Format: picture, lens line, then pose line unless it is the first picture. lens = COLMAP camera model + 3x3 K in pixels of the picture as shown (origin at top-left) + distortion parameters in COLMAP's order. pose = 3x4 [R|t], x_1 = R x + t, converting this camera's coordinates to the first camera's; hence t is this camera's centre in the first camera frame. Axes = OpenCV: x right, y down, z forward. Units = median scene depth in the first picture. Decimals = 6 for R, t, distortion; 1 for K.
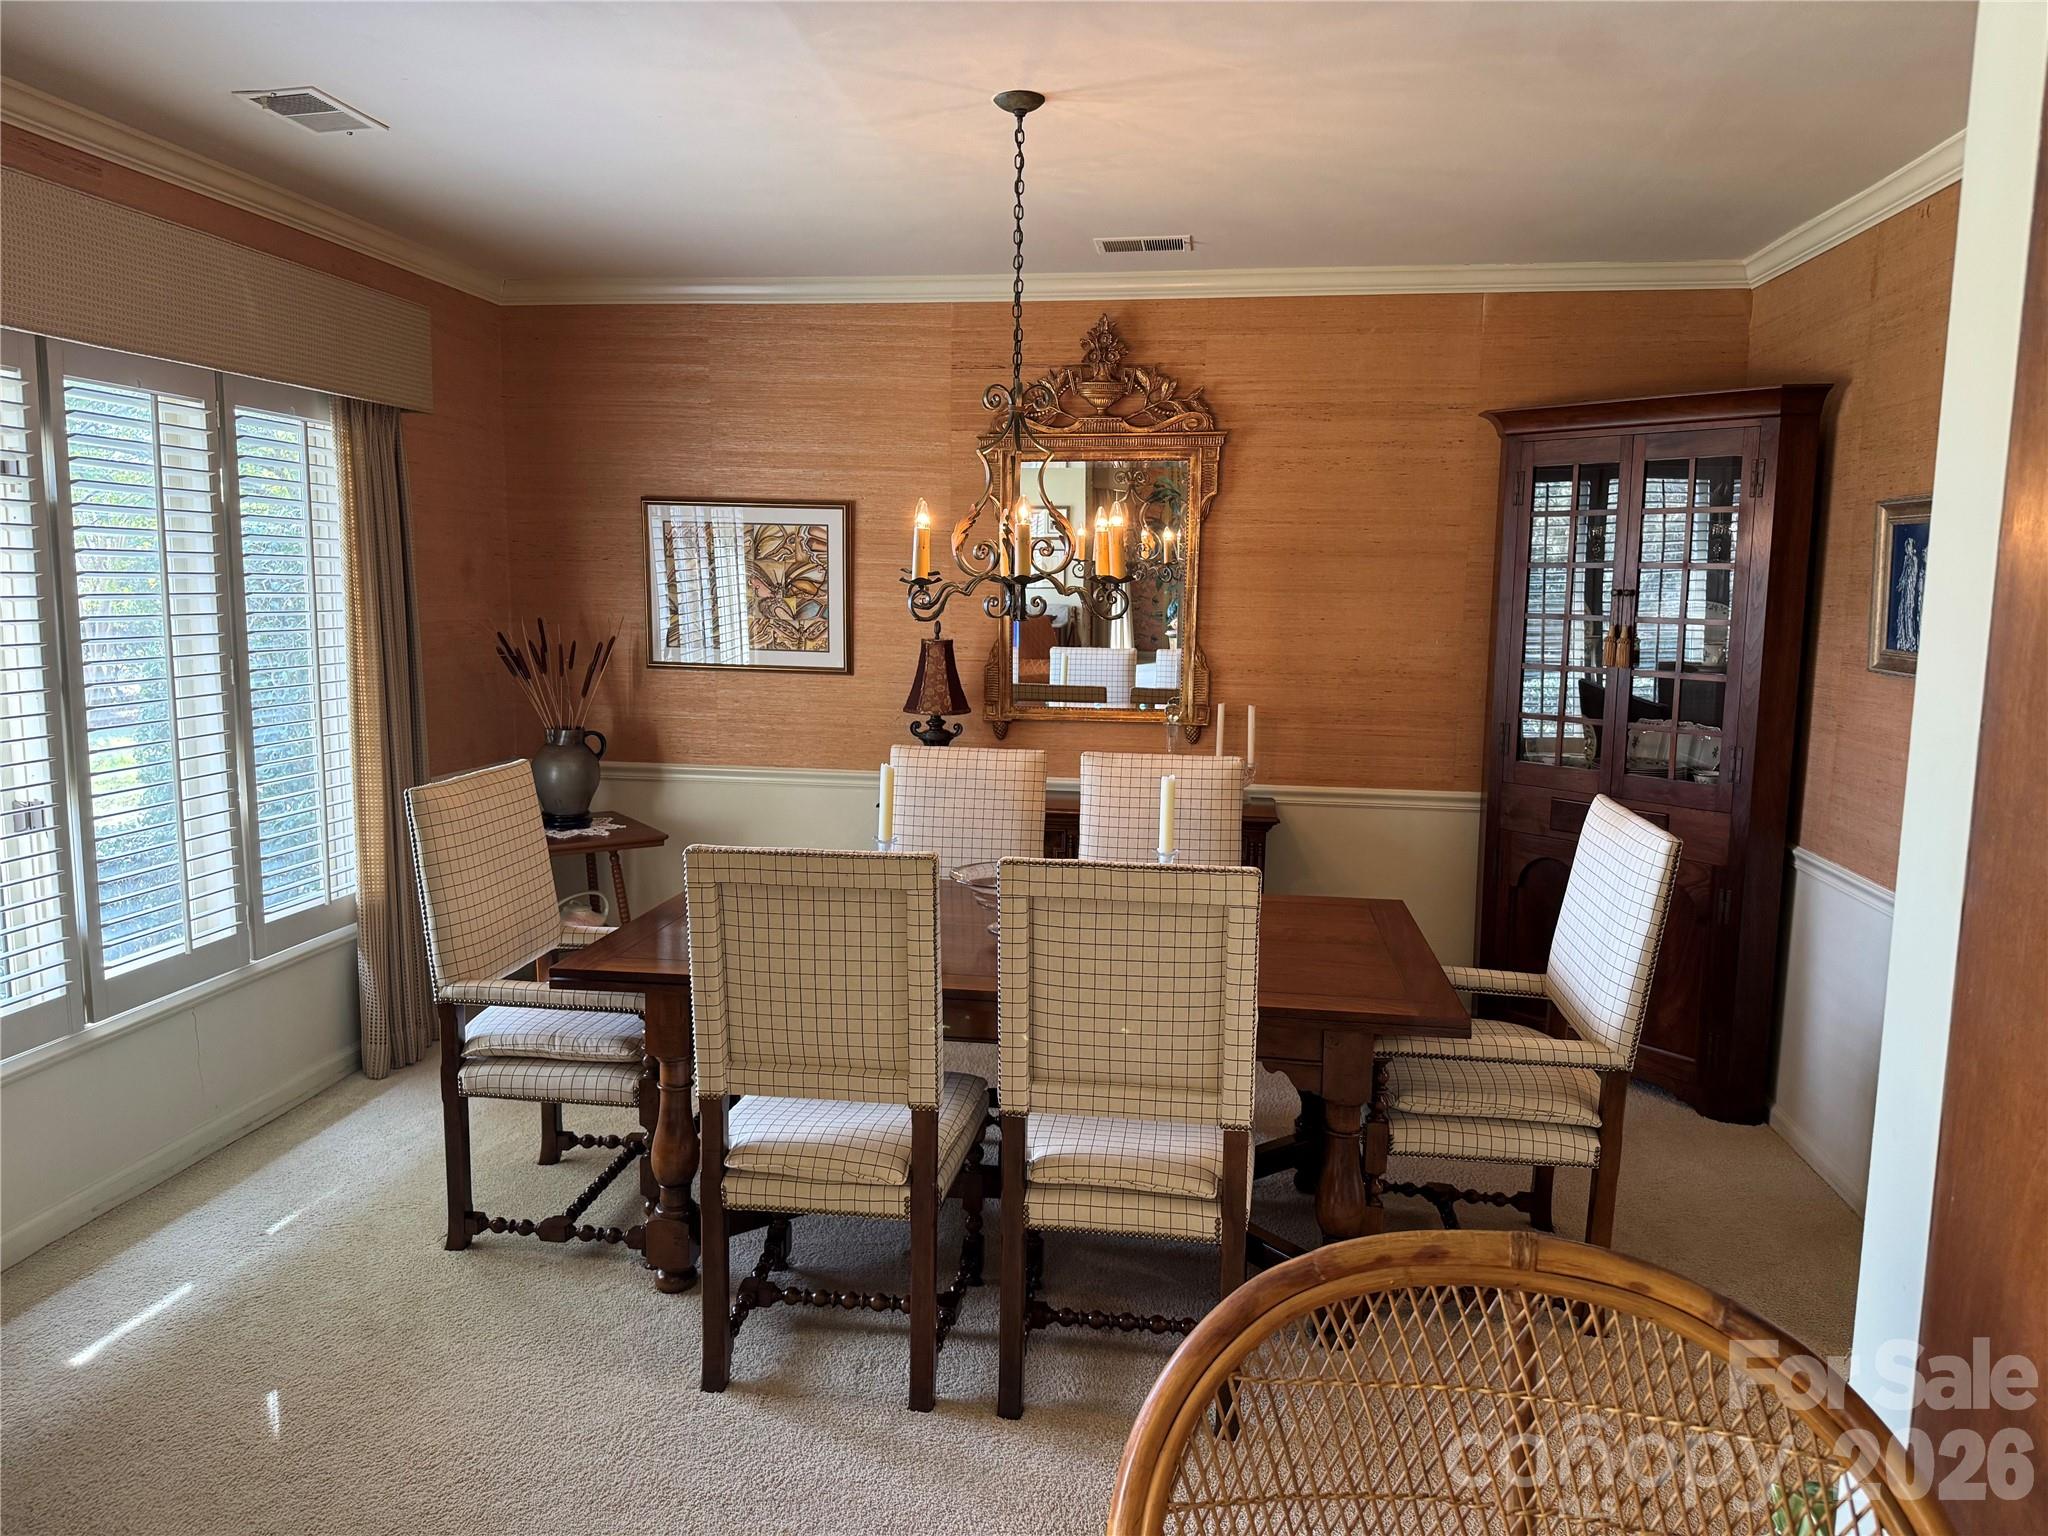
lens RADIAL K [[1446.8, 0, 1024.0], [0, 1446.8, 768.0], [0, 0, 1]] dist [0.050265, -0.001199]
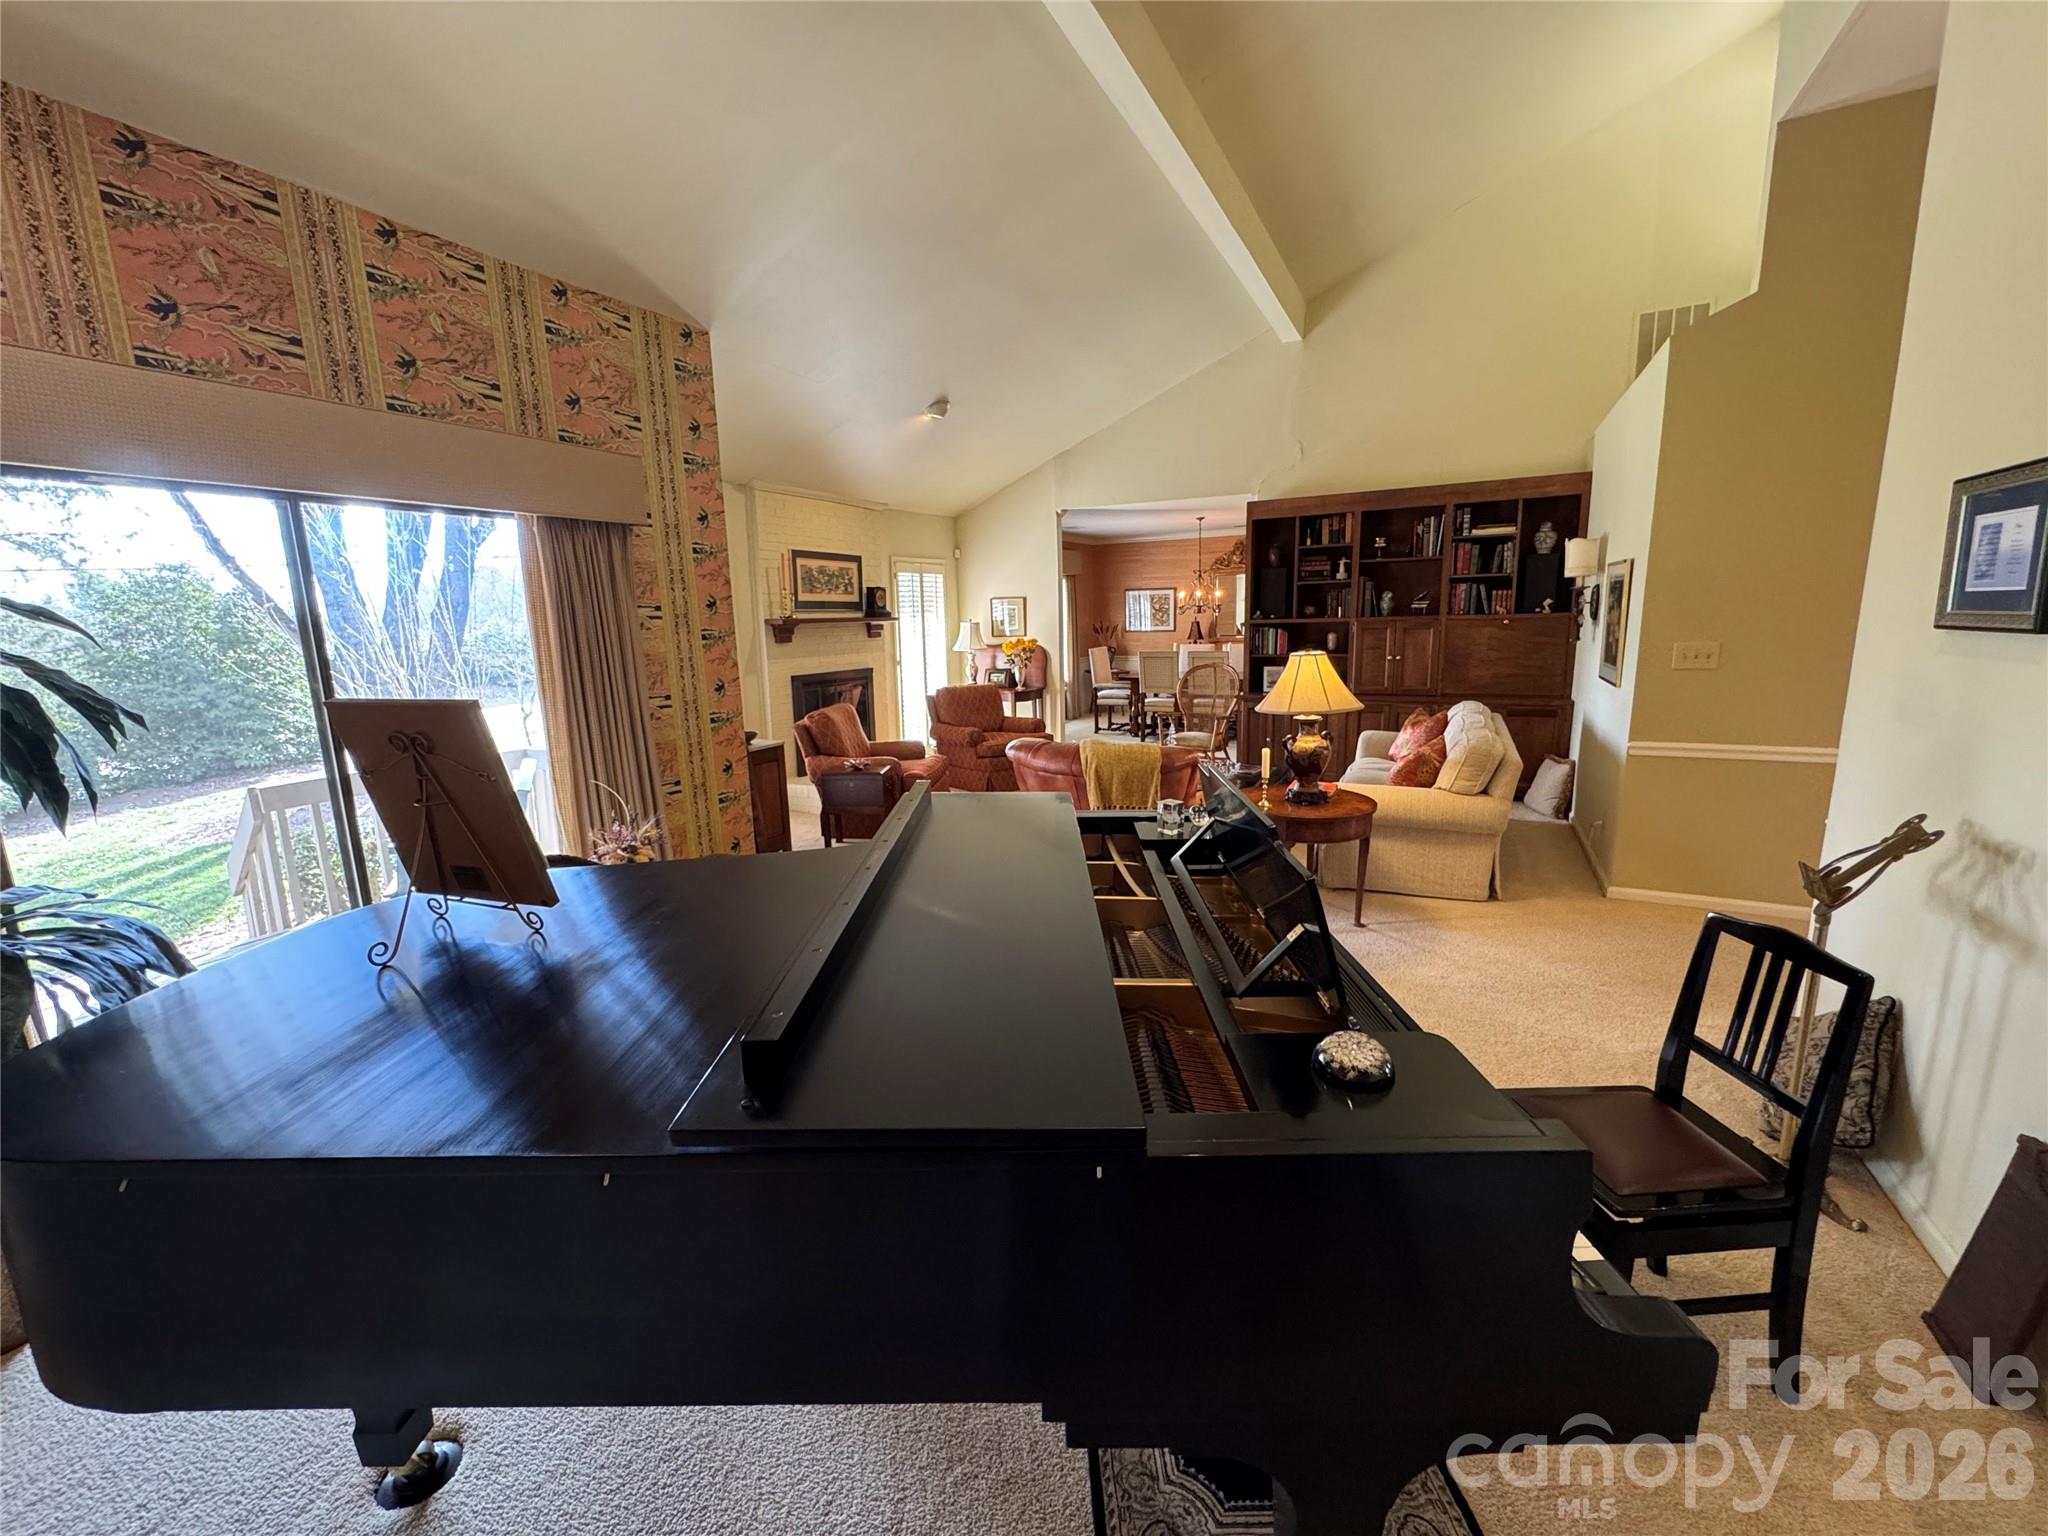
lens RADIAL K [[825.7, 0, 1024.0], [0, 825.7, 768.0], [0, 0, 1]] dist [-0.018863, -0.000019]
pose [[0.941645, 0.024185, -0.335738, 0.282401], [-0.004133, 0.998171, 0.060311, 0.189847], [0.336583, -0.055403, 0.940023, -1.406825]]
